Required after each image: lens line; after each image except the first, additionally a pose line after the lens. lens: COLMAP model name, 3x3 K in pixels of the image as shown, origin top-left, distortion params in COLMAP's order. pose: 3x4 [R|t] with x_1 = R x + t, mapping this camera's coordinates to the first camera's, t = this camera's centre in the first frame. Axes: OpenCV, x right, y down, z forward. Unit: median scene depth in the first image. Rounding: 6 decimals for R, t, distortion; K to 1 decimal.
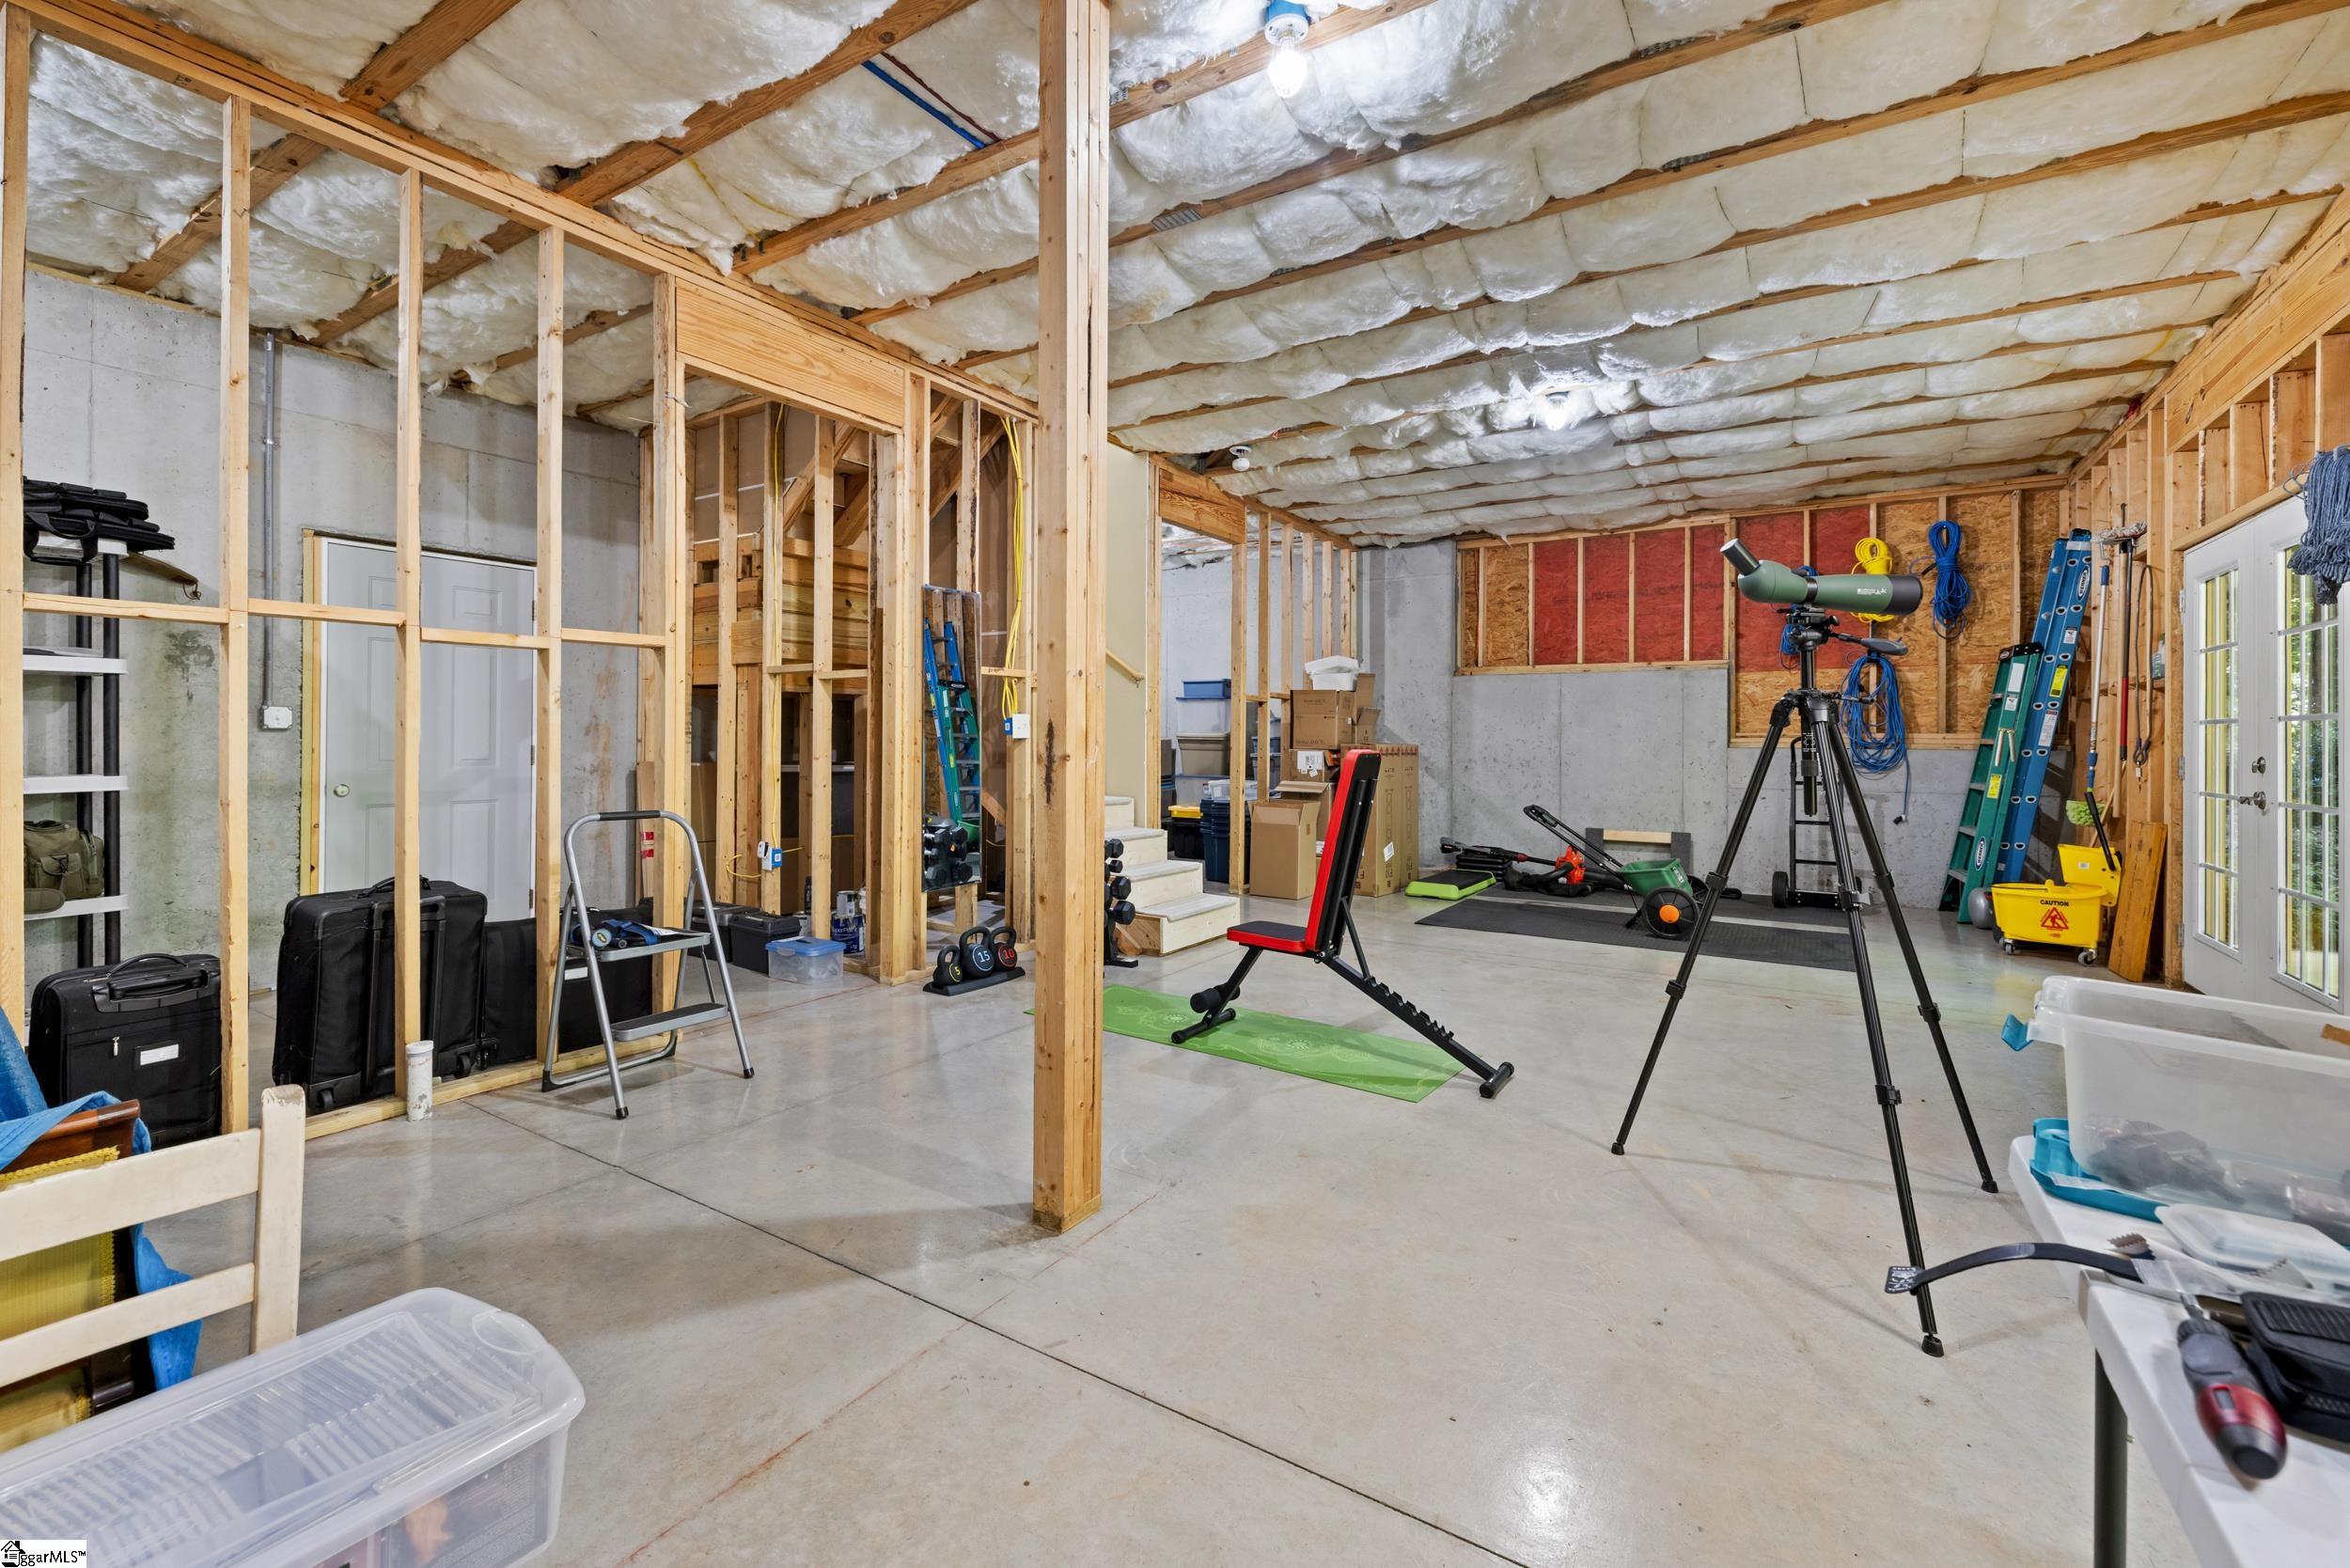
lens RADIAL K [[1007.3, 0, 1185.7], [0, 1007.3, 731.9], [0, 0, 1]] dist [0.000003, -0.000365]
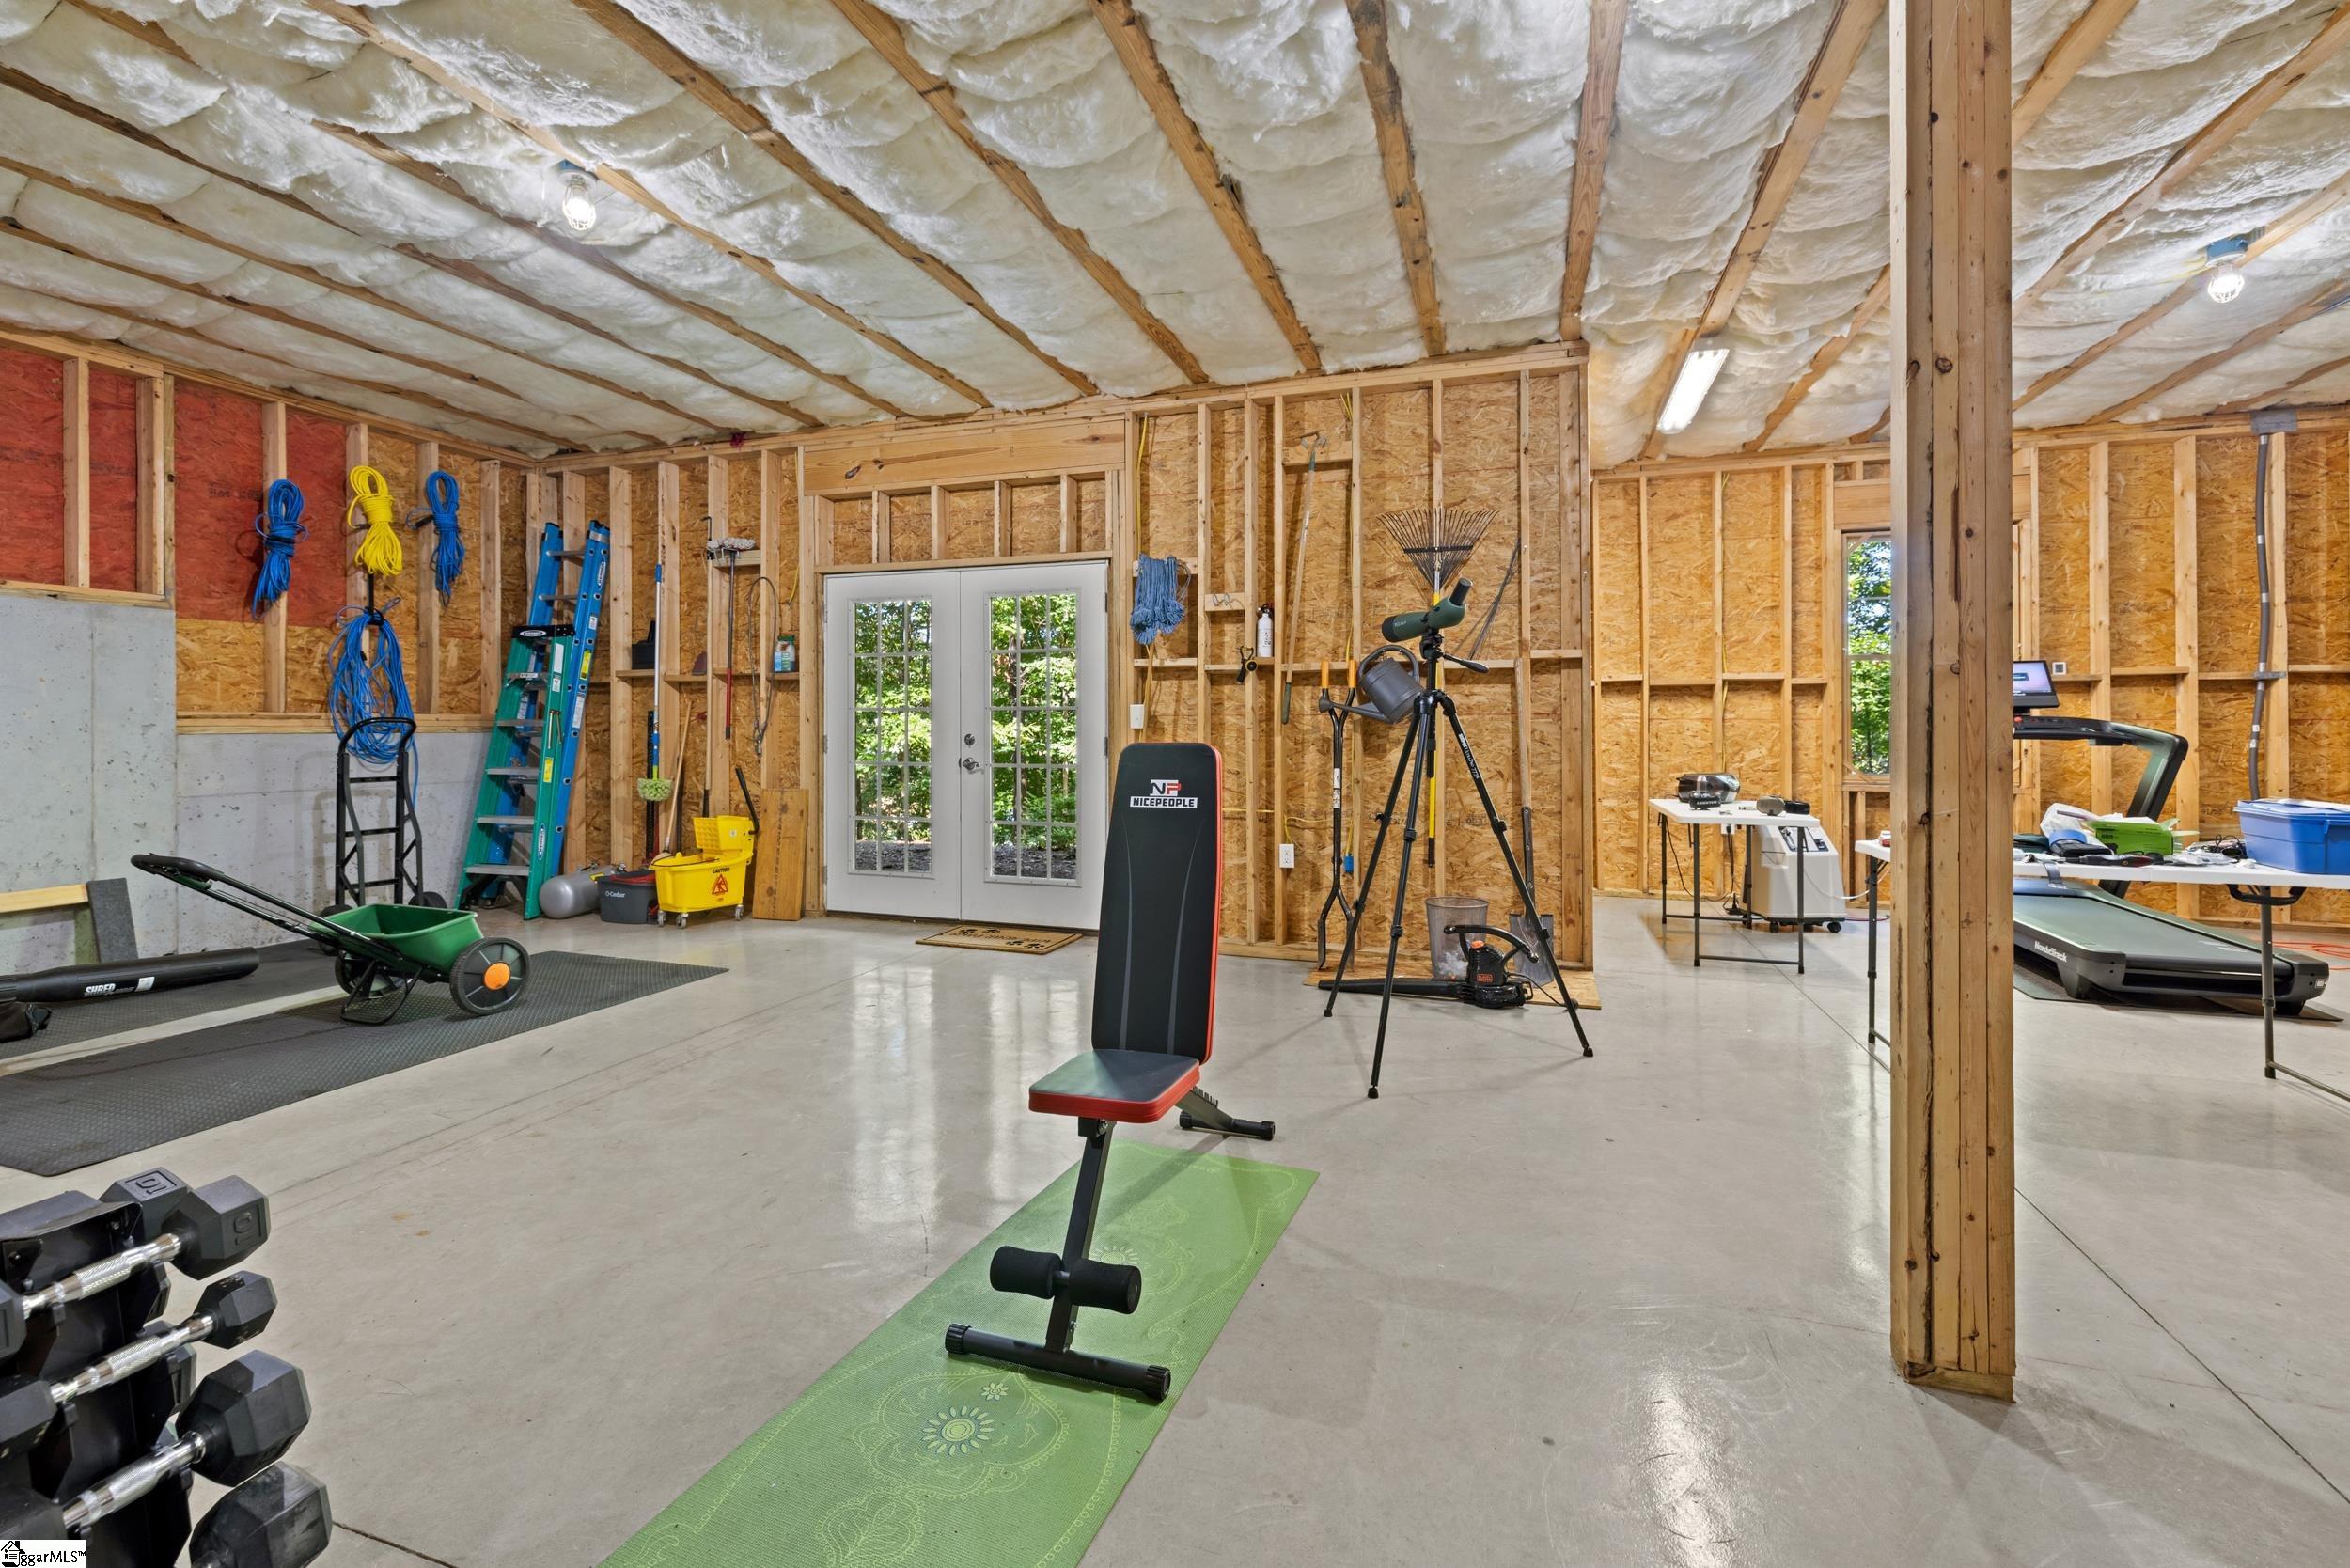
lens RADIAL K [[1007.3, 0, 1159.7], [0, 1007.3, 716.6], [0, 0, 1]] dist [0.000003, -0.000365]
pose [[-0.219960, 0.001987, 0.975507, -0.255085], [-0.008998, 0.999951, -0.004066, 0.001603], [-0.975467, -0.009672, -0.219932, 0.620829]]
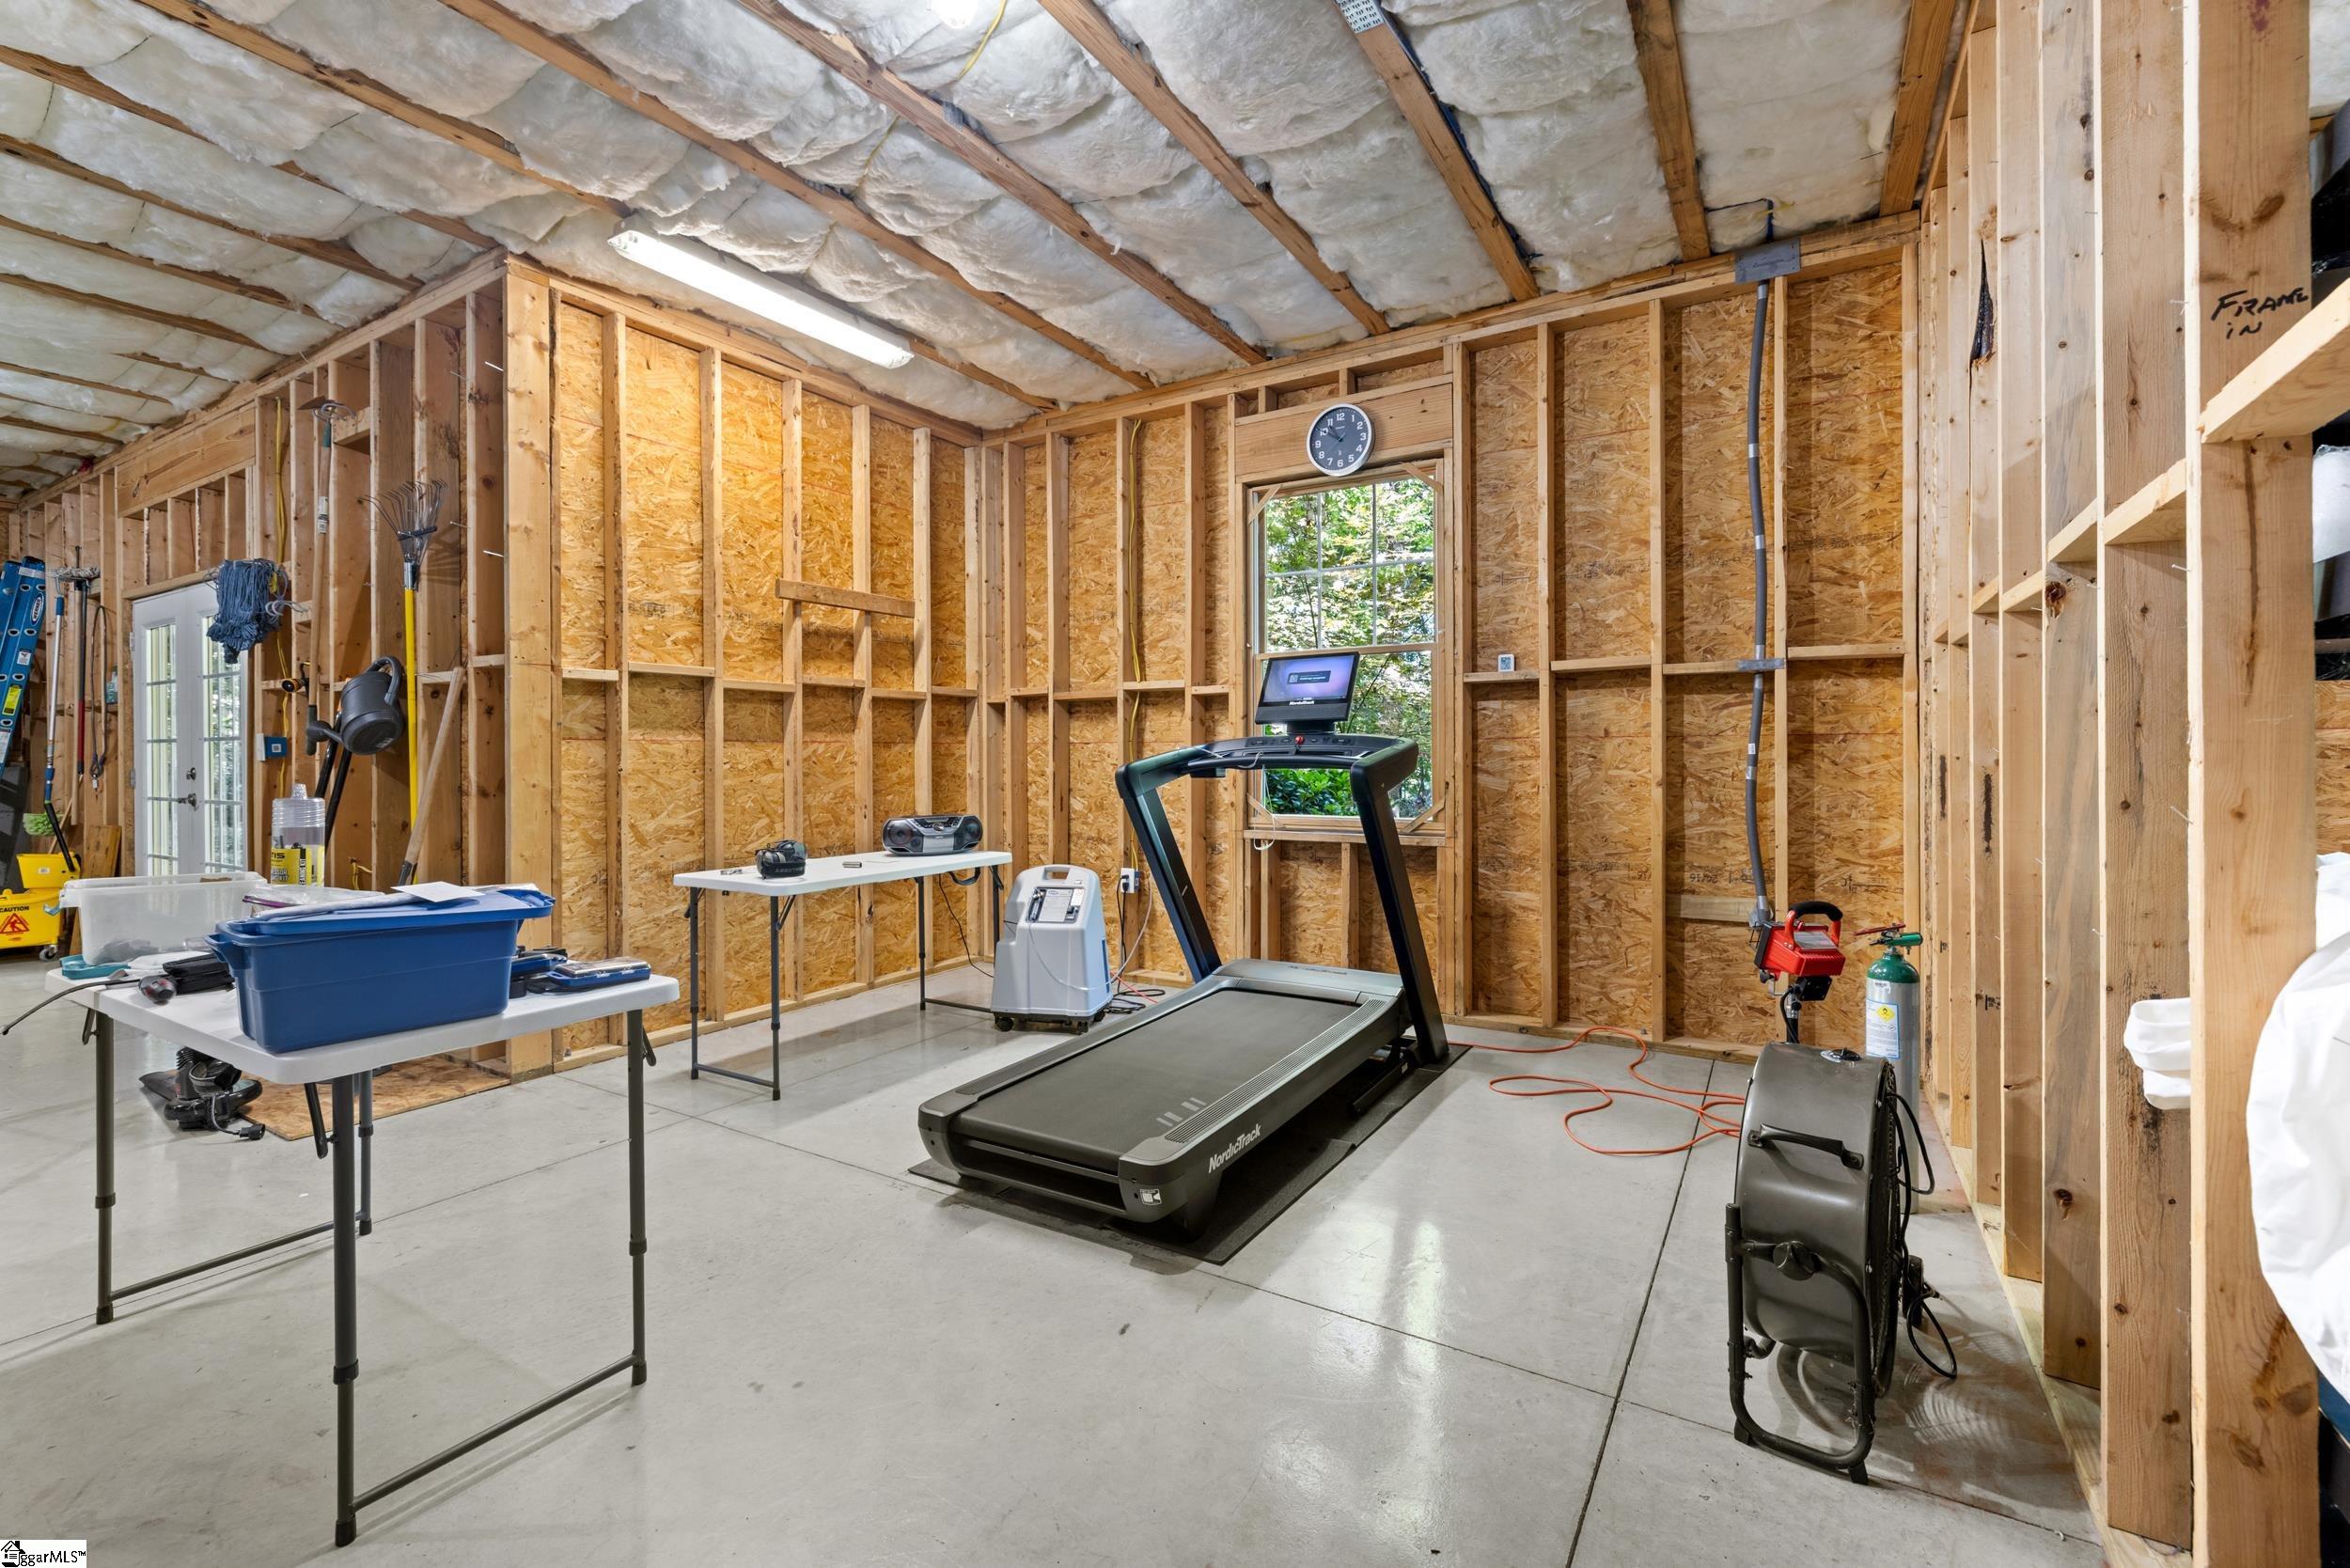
lens RADIAL K [[1007.3, 0, 1159.1], [0, 1007.3, 758.4], [0, 0, 1]] dist [0.000003, -0.000365]
pose [[-0.004275, -0.011667, 0.999923, -0.168451], [0.000354, 0.999932, 0.011669, -0.001696], [-0.999991, 0.000404, -0.004271, -0.170053]]
